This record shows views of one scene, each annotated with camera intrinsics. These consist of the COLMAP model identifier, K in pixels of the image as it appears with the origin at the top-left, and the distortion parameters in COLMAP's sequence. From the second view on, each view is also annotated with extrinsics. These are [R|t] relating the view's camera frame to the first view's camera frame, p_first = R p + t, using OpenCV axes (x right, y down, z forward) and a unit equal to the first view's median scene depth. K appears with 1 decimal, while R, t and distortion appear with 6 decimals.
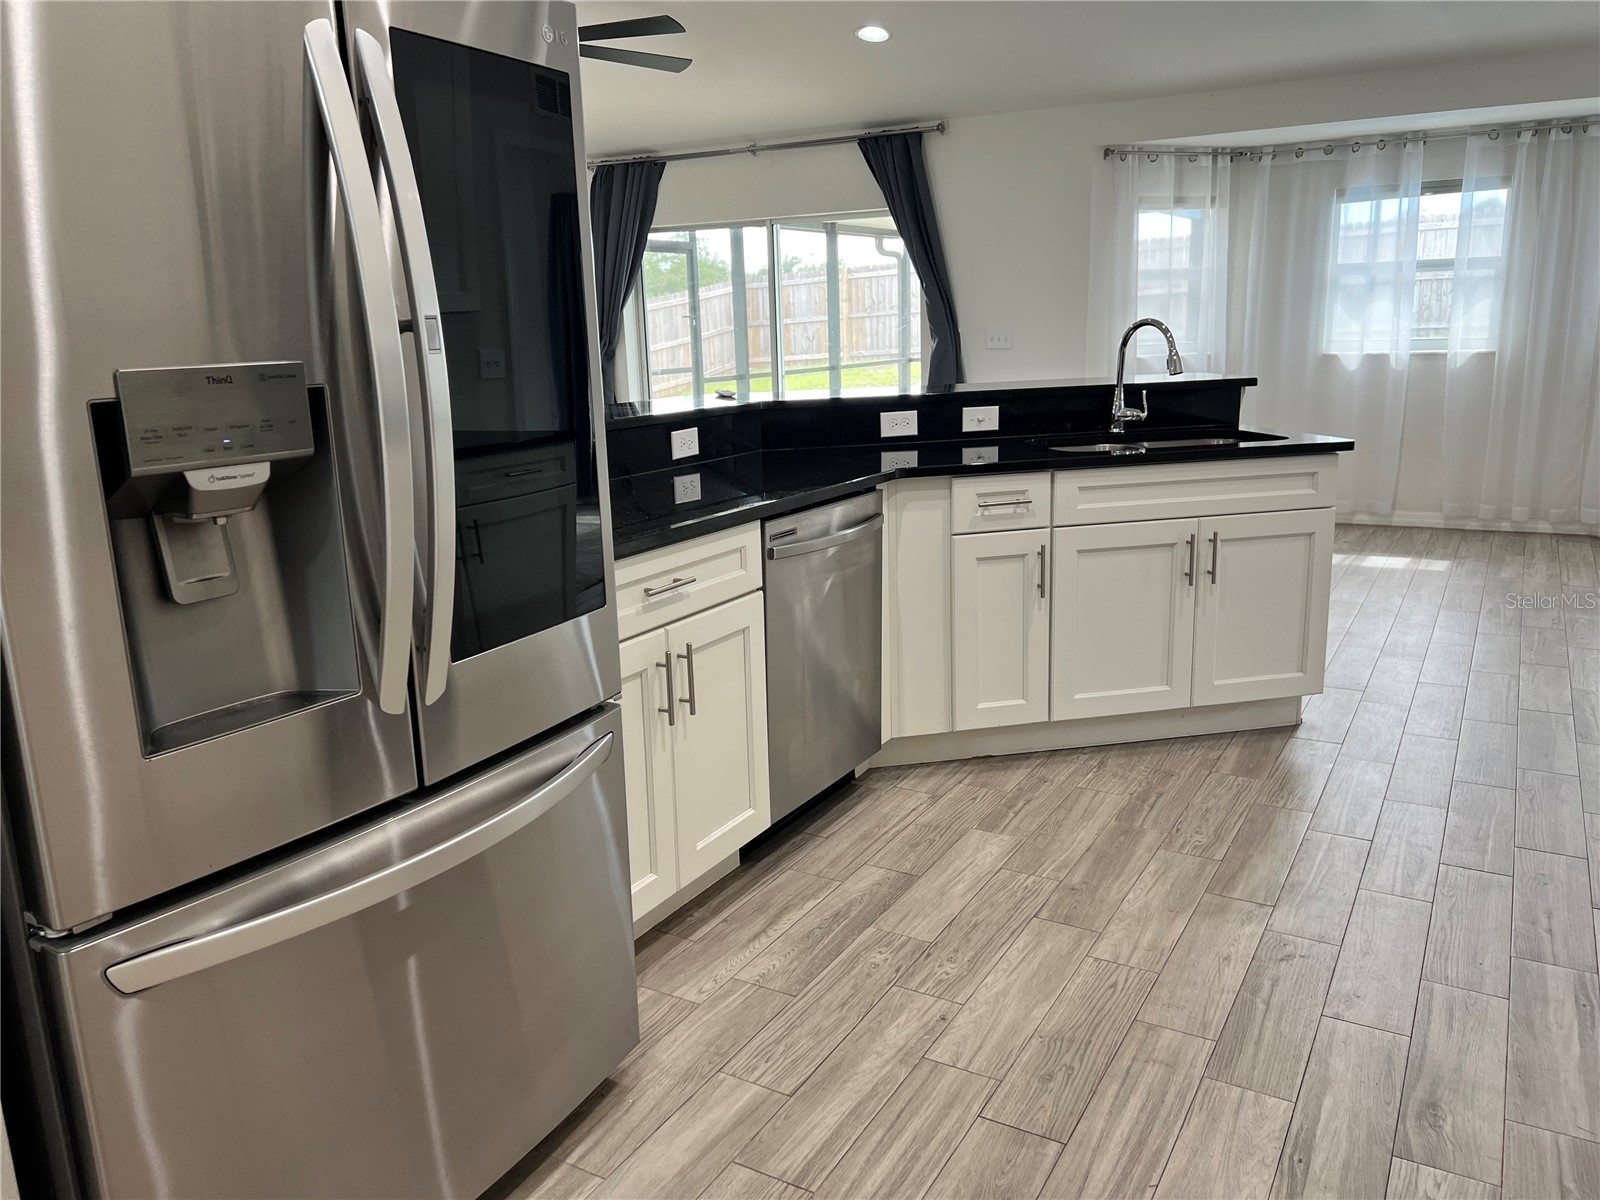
lens RADIAL K [[1205.0, 0, 806.9], [0, 1205.0, 586.9], [0, 0, 1]] dist [0.074345, -0.090599]
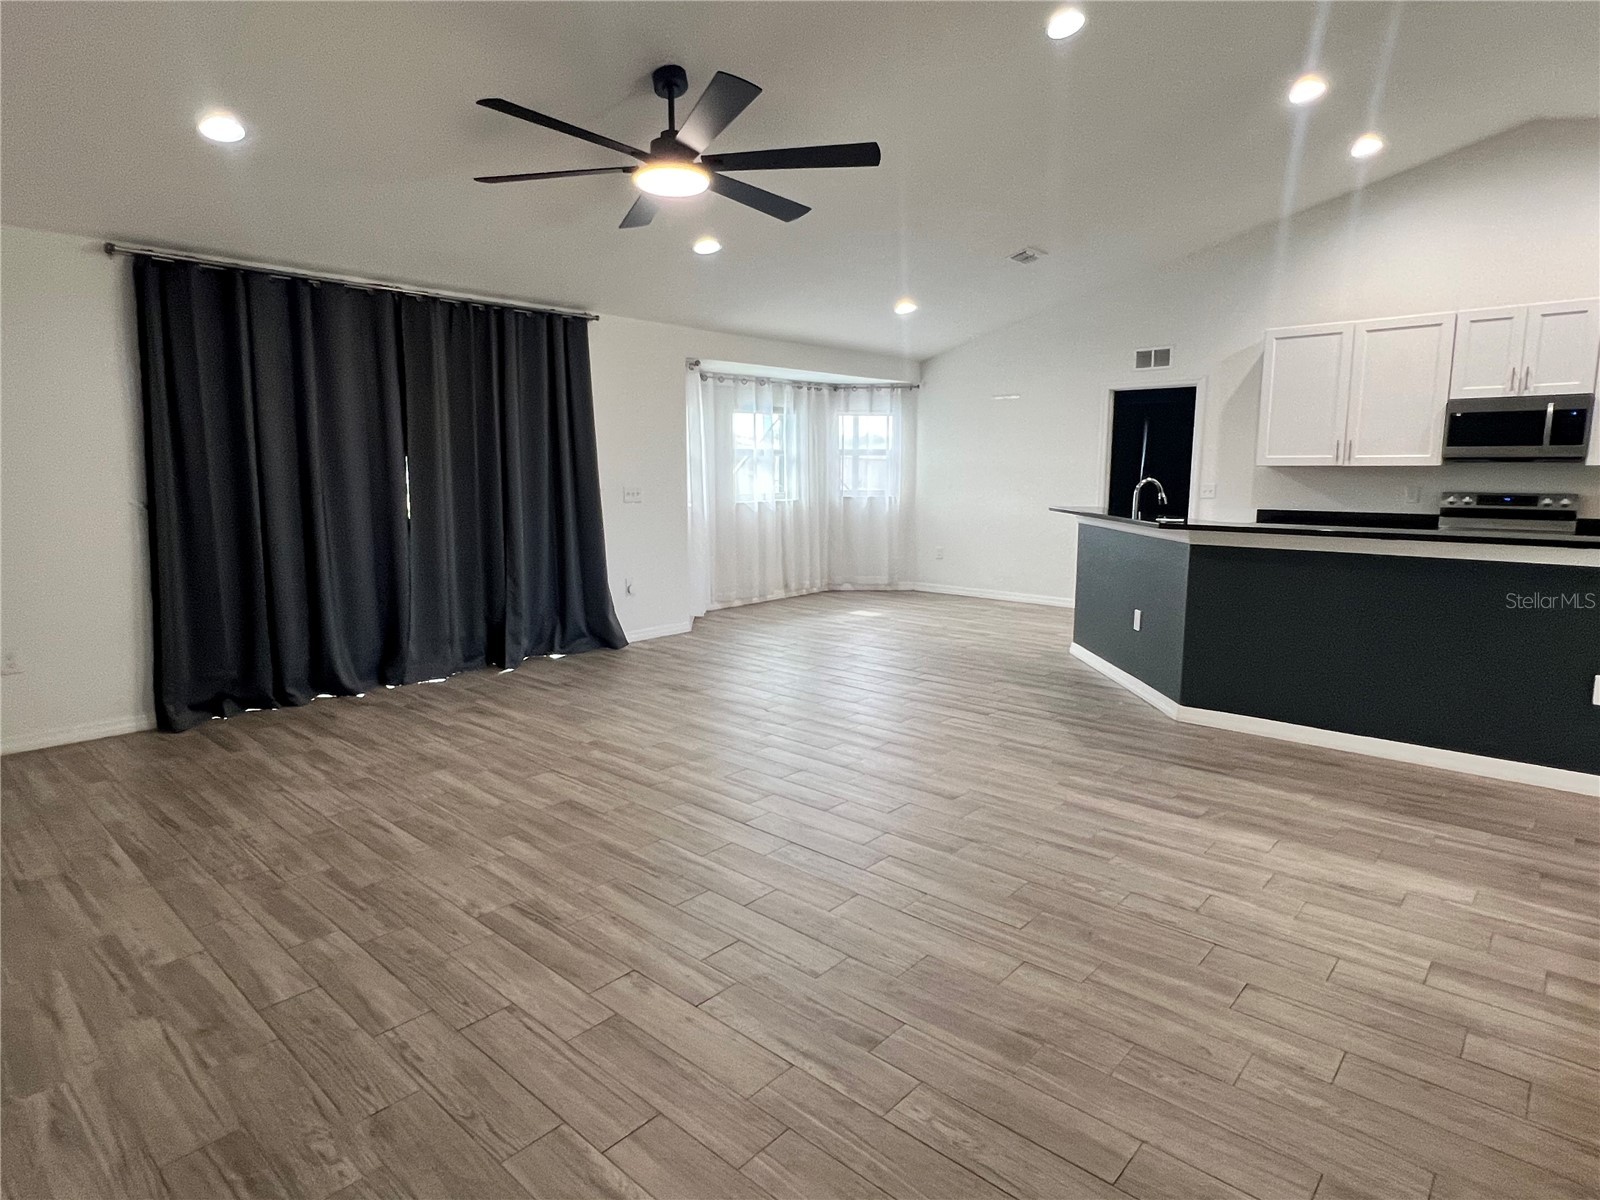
lens RADIAL K [[904.7, 0, 797.8], [0, 904.7, 595.4], [0, 0, 1]] dist [0.003004, -0.002571]
pose [[0.213227, -0.113506, 0.970387, -1.419408], [0.201563, 0.976972, 0.069986, -0.262493], [-0.955985, 0.180671, 0.231195, 1.270622]]
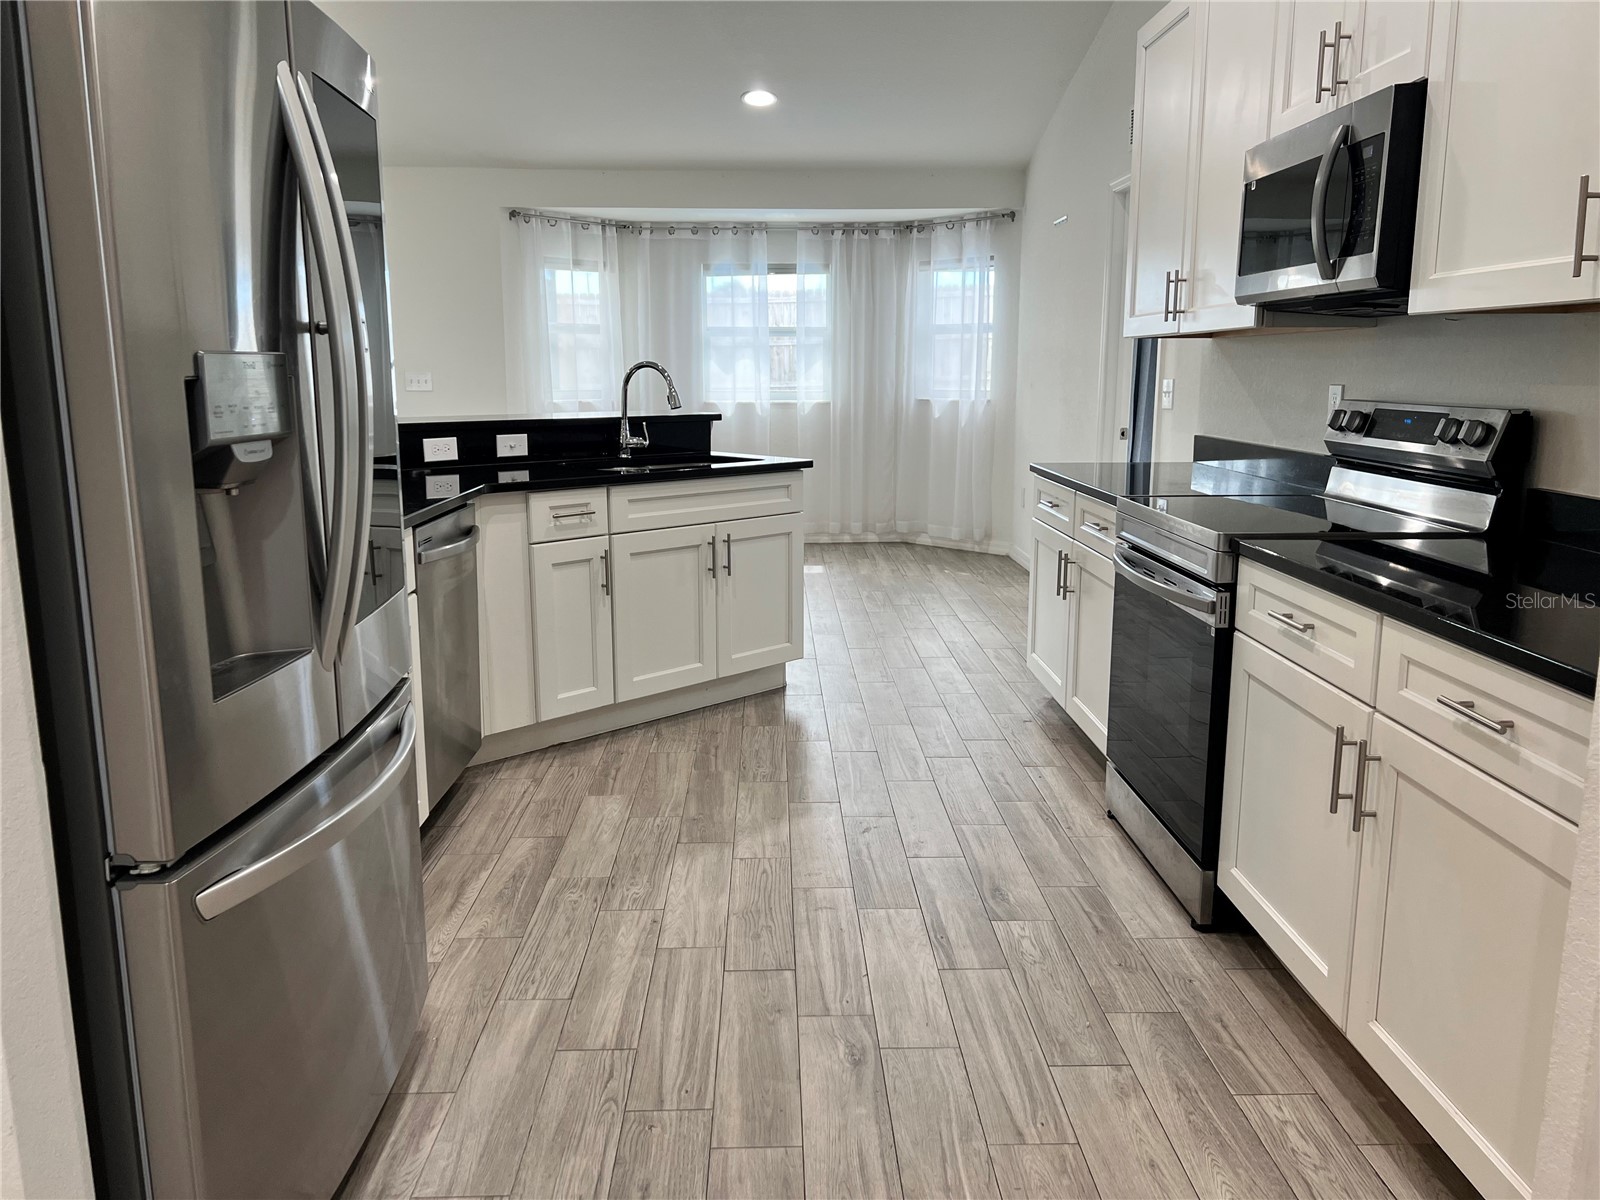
lens RADIAL K [[1205.0, 0, 788.3], [0, 1205.0, 613.2], [0, 0, 1]] dist [0.074345, -0.090599]
pose [[0.851986, -0.077111, 0.517855, -0.253777], [0.089721, 0.995967, 0.000693, 0.039904], [-0.515820, 0.045872, 0.855468, -0.079478]]
